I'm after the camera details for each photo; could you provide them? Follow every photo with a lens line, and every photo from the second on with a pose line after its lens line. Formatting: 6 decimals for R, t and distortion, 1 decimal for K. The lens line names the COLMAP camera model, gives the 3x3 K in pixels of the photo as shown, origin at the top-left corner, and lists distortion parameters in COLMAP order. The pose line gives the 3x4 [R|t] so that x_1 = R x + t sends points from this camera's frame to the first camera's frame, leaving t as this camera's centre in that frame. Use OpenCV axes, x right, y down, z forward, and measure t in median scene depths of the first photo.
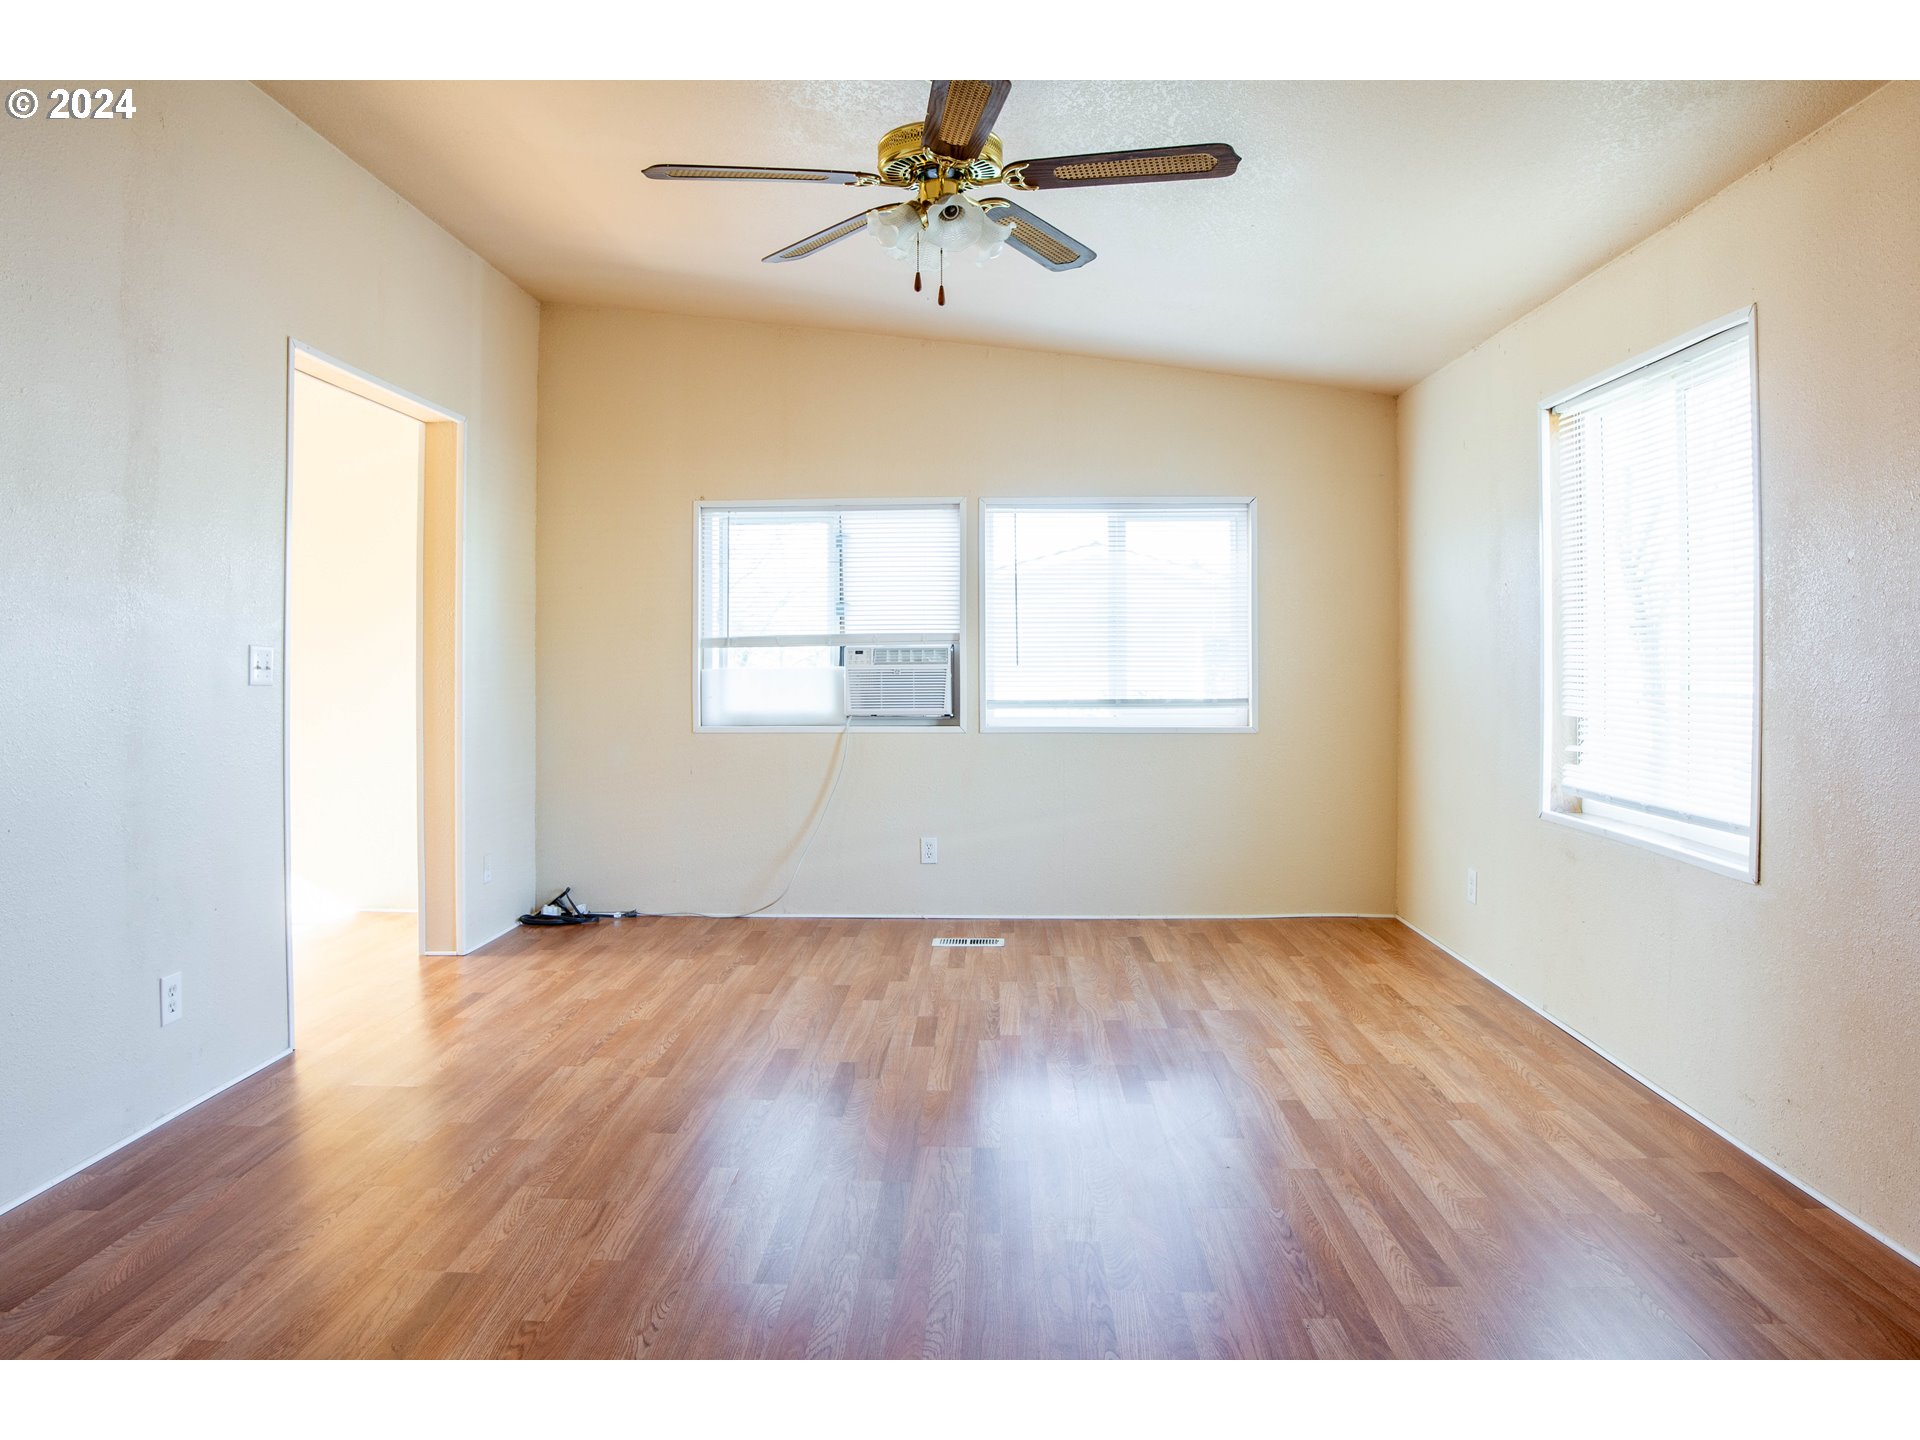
lens RADIAL K [[1340.8, 0, 1013.7], [0, 1340.8, 721.1], [0, 0, 1]] dist [-0.111994, 0.035905]
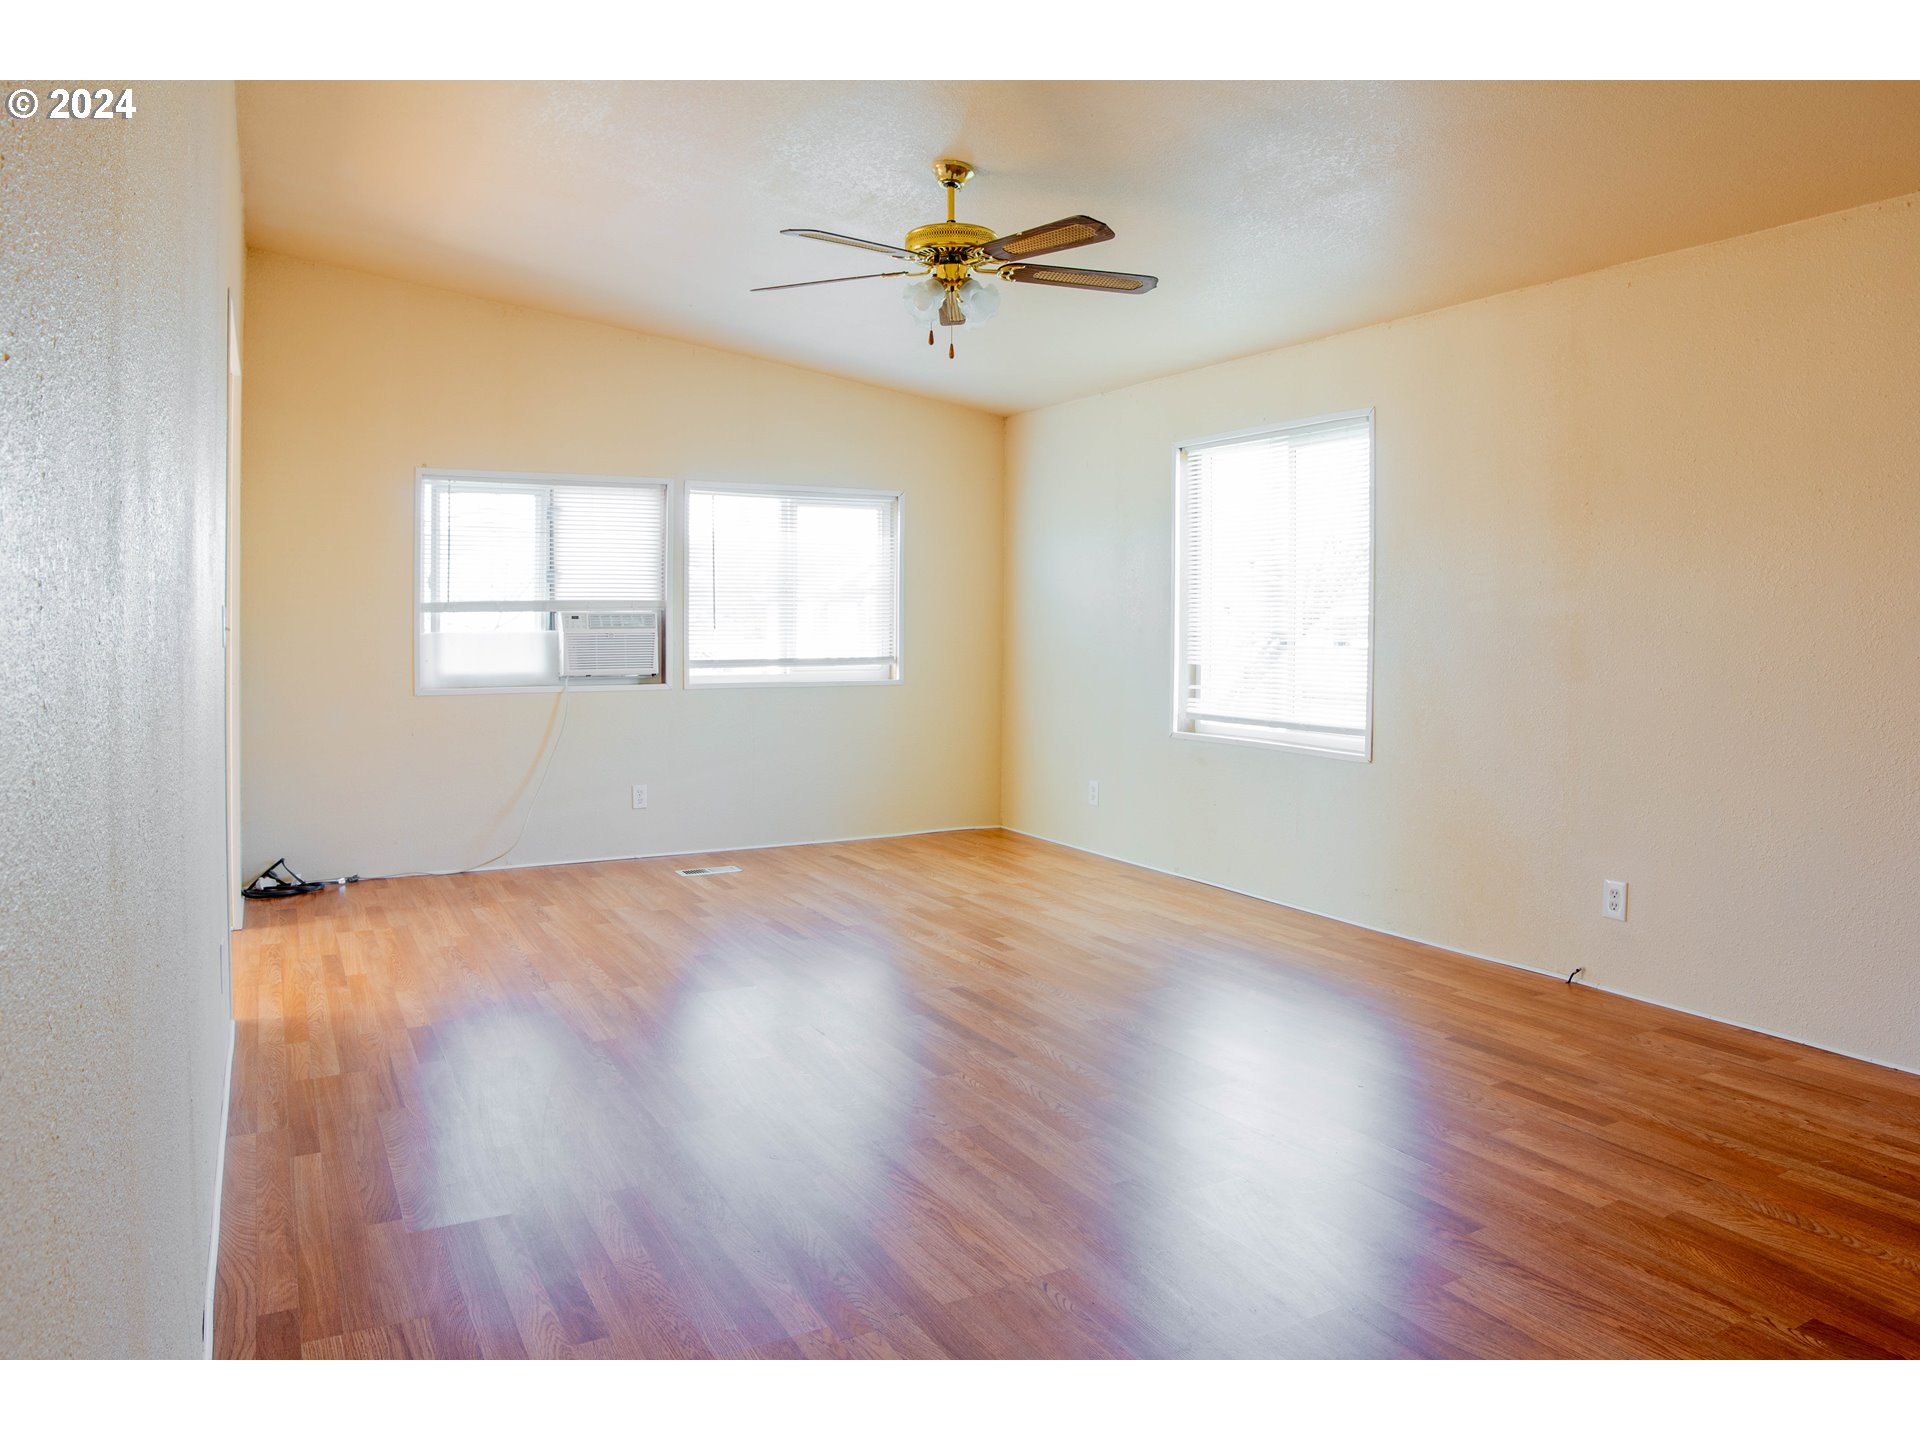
lens RADIAL K [[1340.8, 0, 1013.7], [0, 1340.8, 721.1], [0, 0, 1]] dist [-0.111994, 0.035905]
pose [[0.843200, -0.033356, 0.536564, -0.392855], [0.020657, 0.999346, 0.029664, 0.007973], [-0.537203, -0.013930, 0.843338, -0.092866]]
